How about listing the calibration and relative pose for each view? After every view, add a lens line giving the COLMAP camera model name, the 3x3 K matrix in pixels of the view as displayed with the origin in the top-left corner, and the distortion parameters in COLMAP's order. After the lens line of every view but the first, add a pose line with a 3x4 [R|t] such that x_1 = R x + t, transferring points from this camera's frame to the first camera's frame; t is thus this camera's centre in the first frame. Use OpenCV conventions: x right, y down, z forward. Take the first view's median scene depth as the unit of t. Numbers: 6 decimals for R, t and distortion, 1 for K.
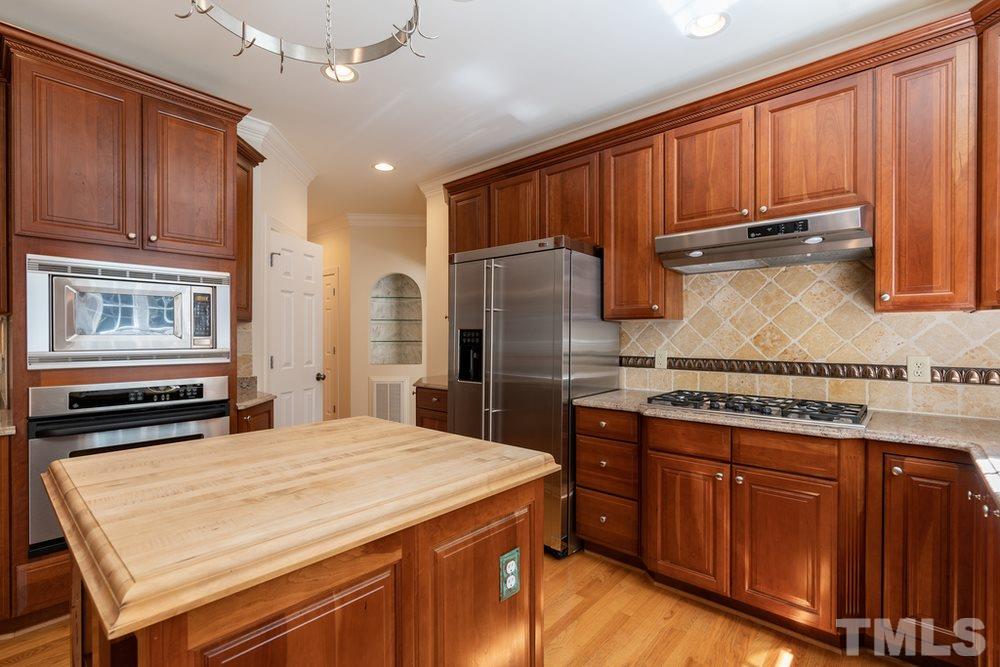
lens RADIAL K [[463.4, 0, 502.1], [0, 463.4, 338.1], [0, 0, 1]] dist [-0.008001, 0.003676]
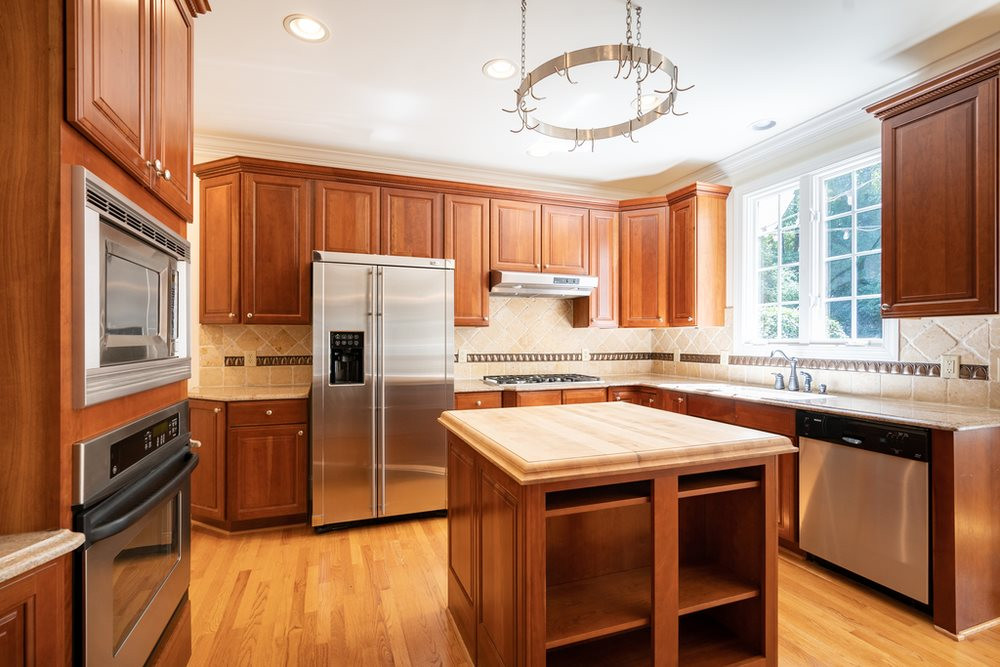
lens RADIAL K [[463.4, 0, 494.9], [0, 463.4, 338.4], [0, 0, 1]] dist [-0.008001, 0.003676]
pose [[0.480854, 0.002685, 0.876797, -1.038734], [0.003387, 0.999982, -0.004920, 0.001630], [-0.876794, 0.005335, 0.480836, 0.323776]]
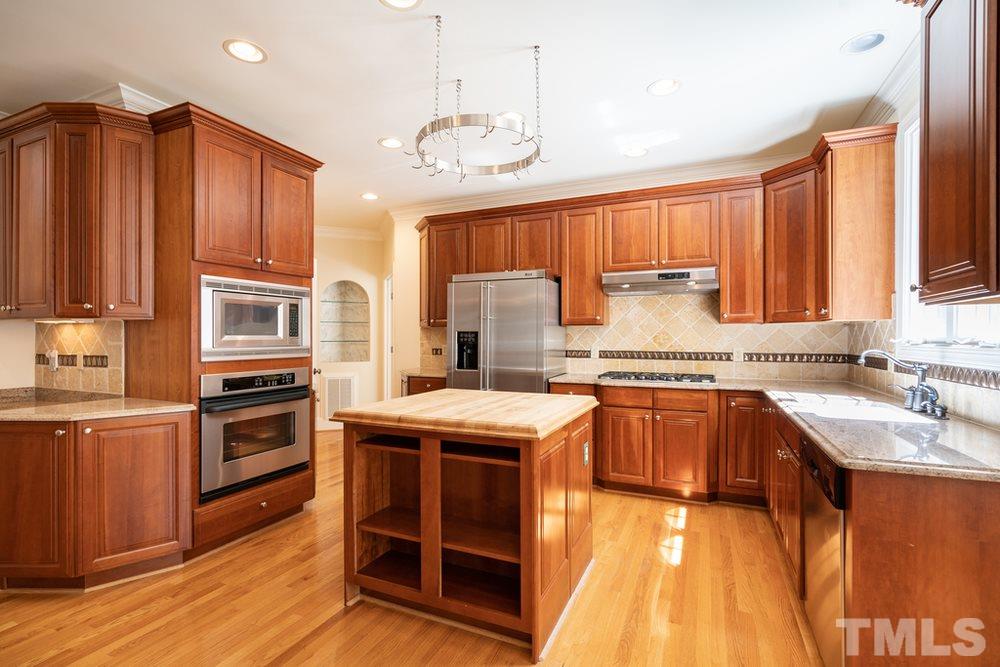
lens RADIAL K [[463.4, 0, 501.3], [0, 463.4, 336.6], [0, 0, 1]] dist [-0.008001, 0.003676]
pose [[0.955283, 0.000136, 0.295693, -0.497344], [0.001244, 0.999989, -0.004479, 0.002860], [-0.295691, 0.004647, 0.955272, -0.440926]]
